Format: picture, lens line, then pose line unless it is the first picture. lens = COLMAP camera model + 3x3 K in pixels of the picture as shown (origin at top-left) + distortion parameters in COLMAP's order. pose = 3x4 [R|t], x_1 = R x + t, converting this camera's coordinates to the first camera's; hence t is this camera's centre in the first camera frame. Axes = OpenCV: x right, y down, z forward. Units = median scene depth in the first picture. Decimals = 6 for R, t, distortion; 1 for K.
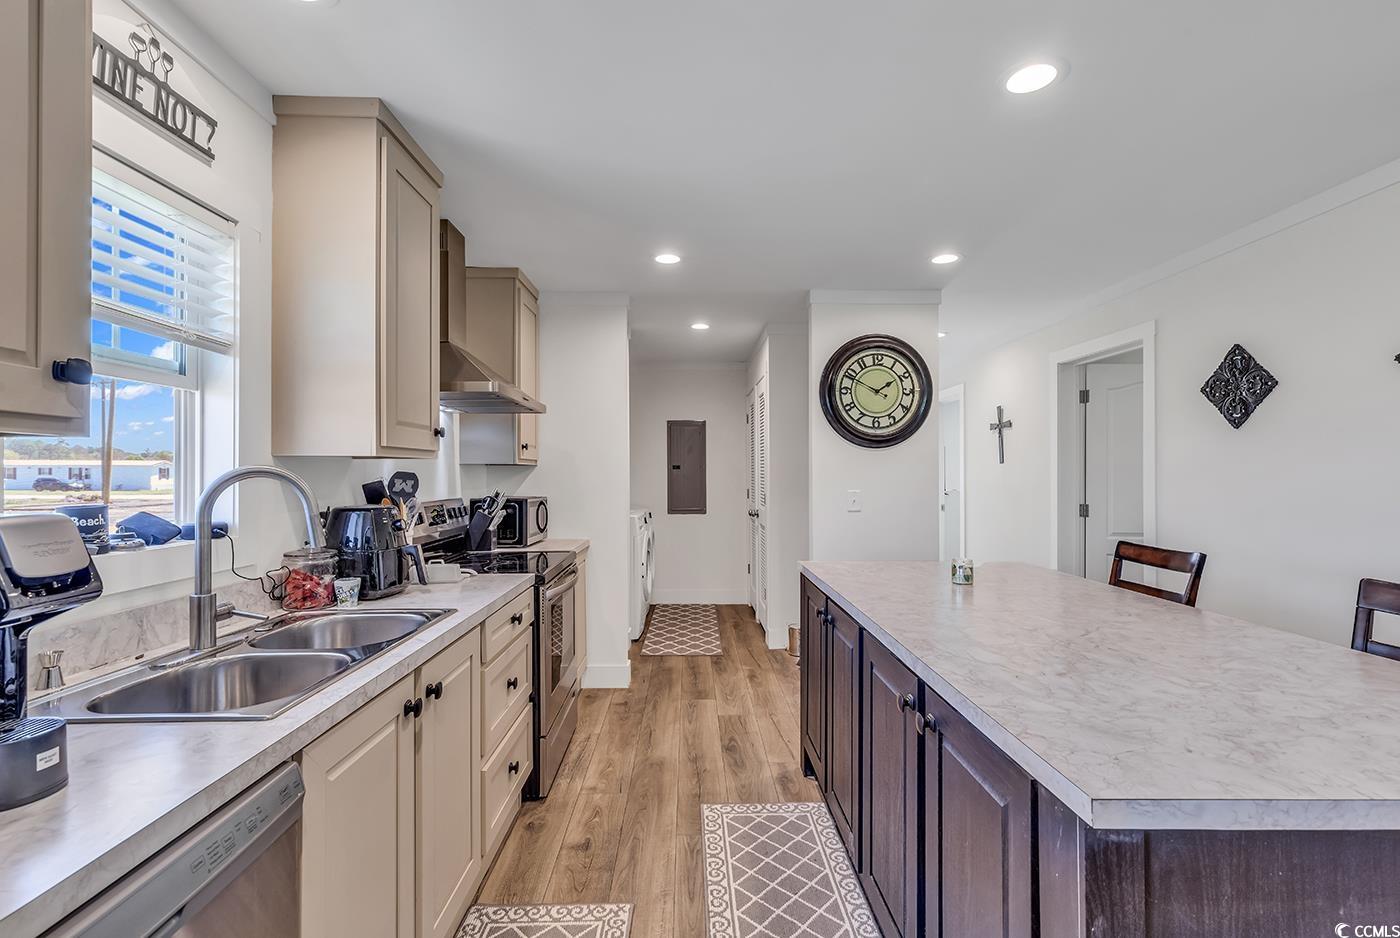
lens RADIAL K [[633.8, 0, 703.8], [0, 633.8, 463.6], [0, 0, 1]] dist [0.006876, -0.000432]
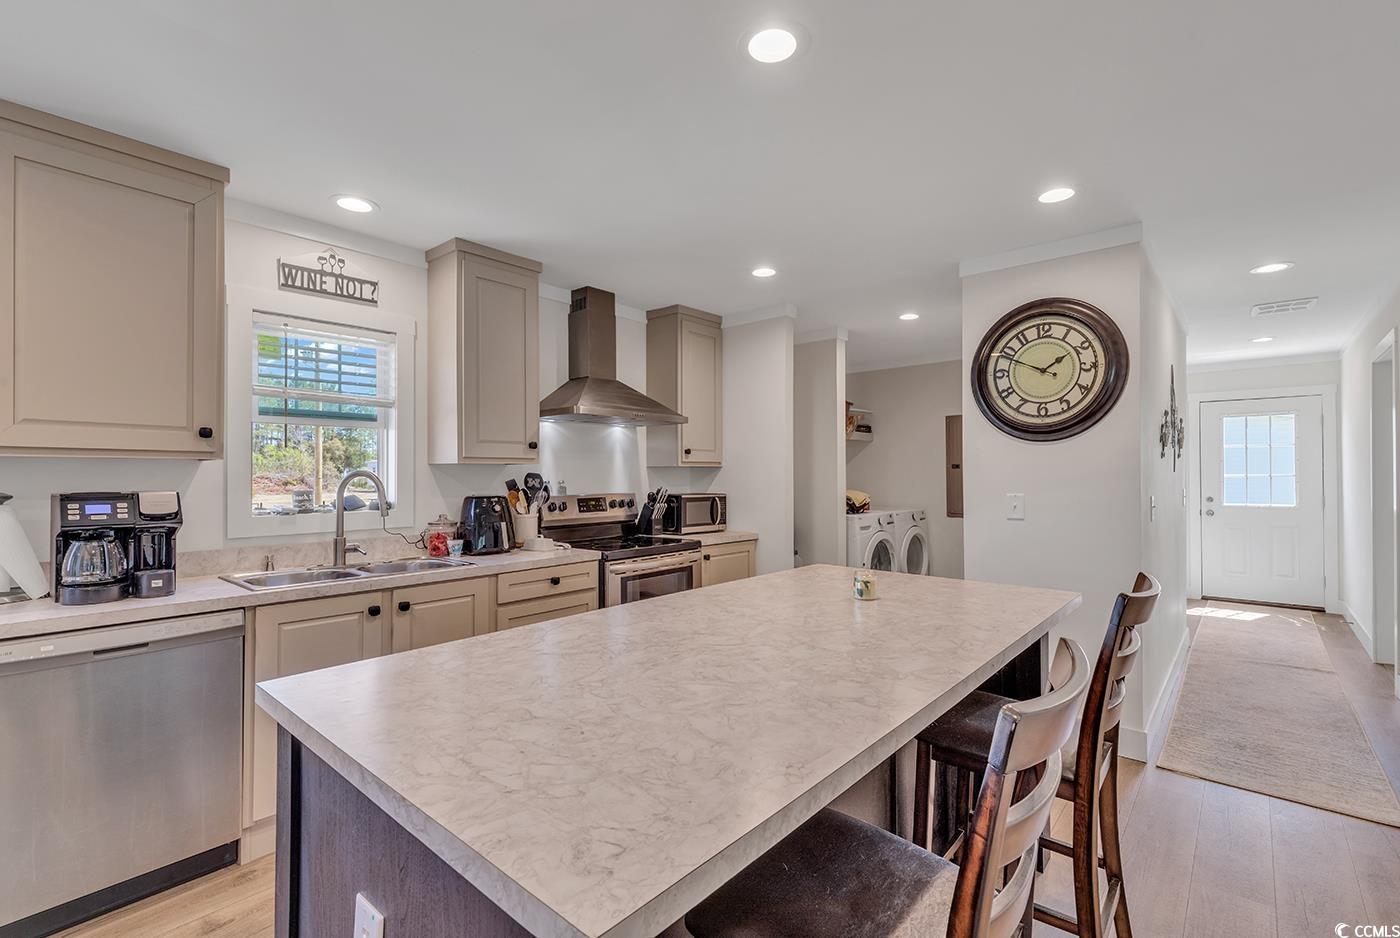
lens RADIAL K [[633.8, 0, 702.3], [0, 633.8, 468.5], [0, 0, 1]] dist [0.006876, -0.000432]
pose [[0.740149, -0.007094, -0.672405, 0.561330], [0.012954, 0.999909, 0.003710, 0.001352], [0.672318, -0.011457, 0.740174, 0.133039]]
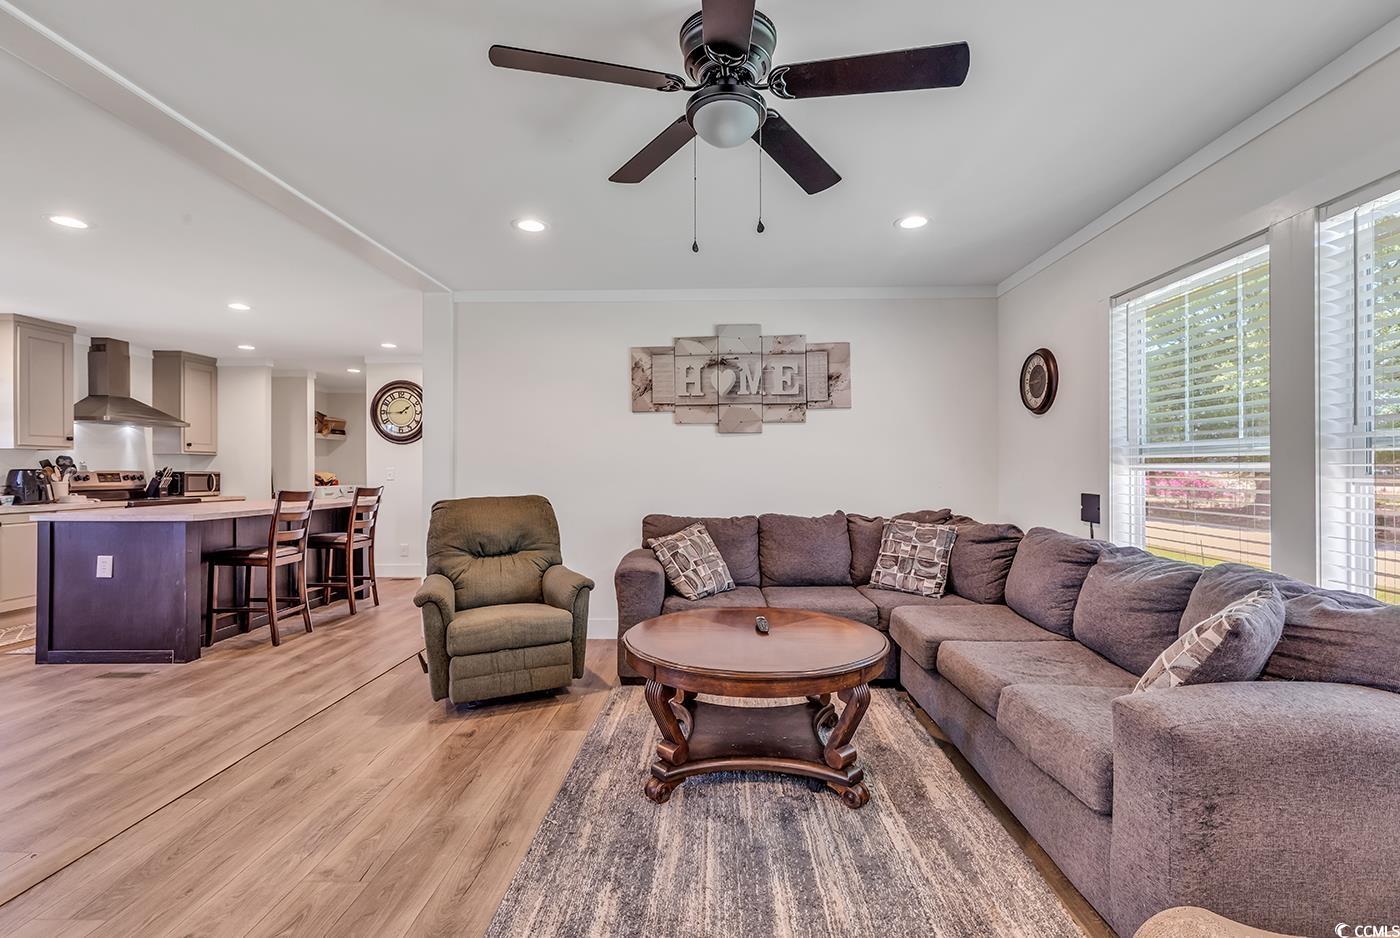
lens RADIAL K [[633.8, 0, 721.3], [0, 633.8, 469.9], [0, 0, 1]] dist [0.006876, -0.000432]
pose [[0.999541, -0.006330, -0.029626, 1.405379], [0.006802, 0.999851, 0.015871, 0.030433], [0.029521, -0.016065, 0.999435, -0.882992]]
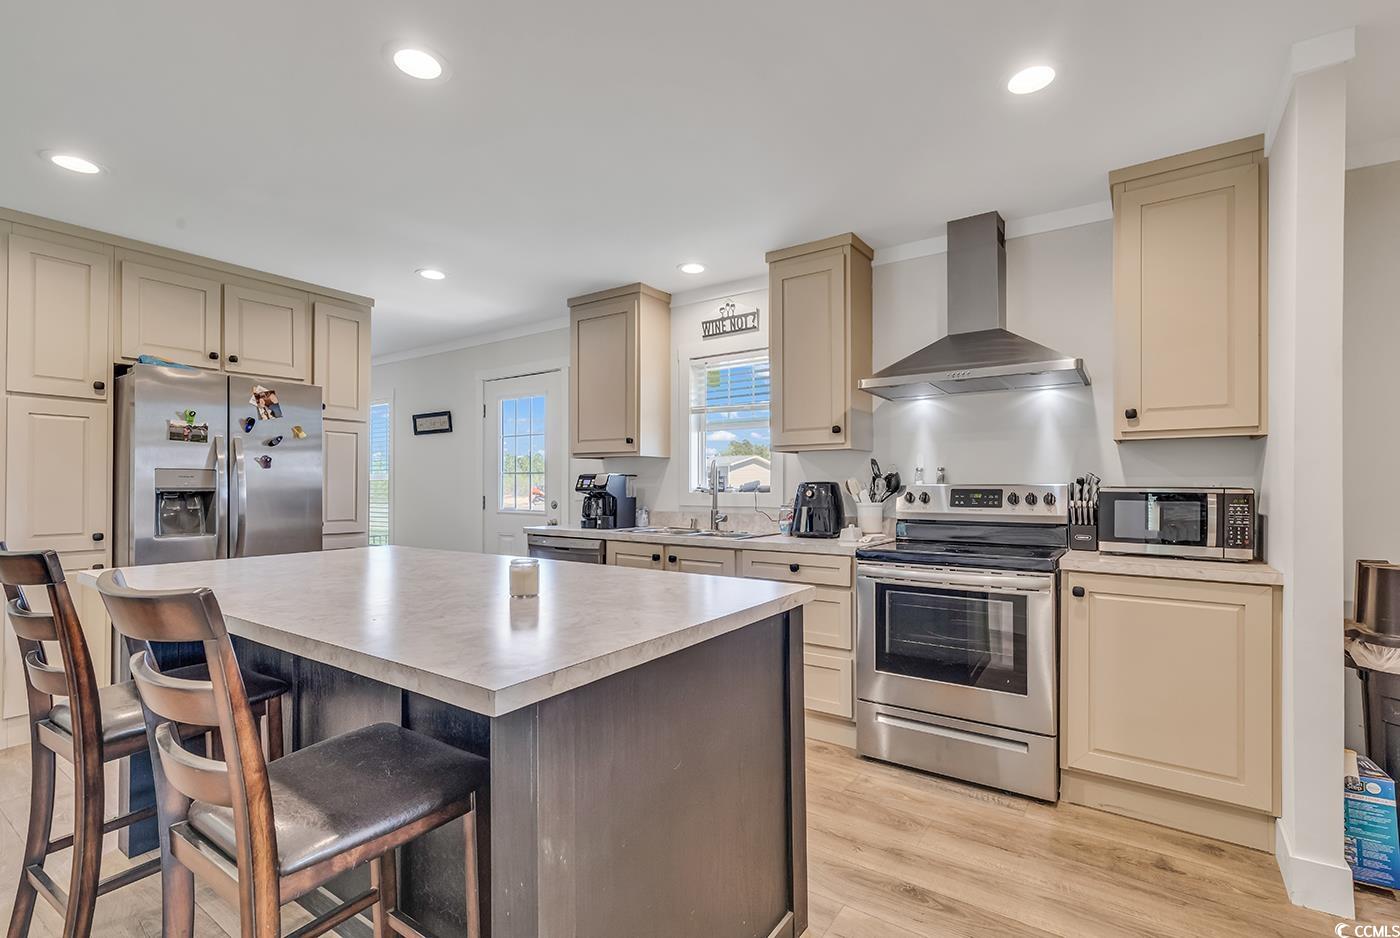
lens RADIAL K [[633.8, 0, 699.0], [0, 633.8, 474.9], [0, 0, 1]] dist [0.006876, -0.000432]
pose [[-0.594669, -0.008389, -0.803927, 0.584907], [0.016337, 0.999613, -0.022515, 0.050225], [0.803804, -0.026523, -0.594302, 1.067927]]
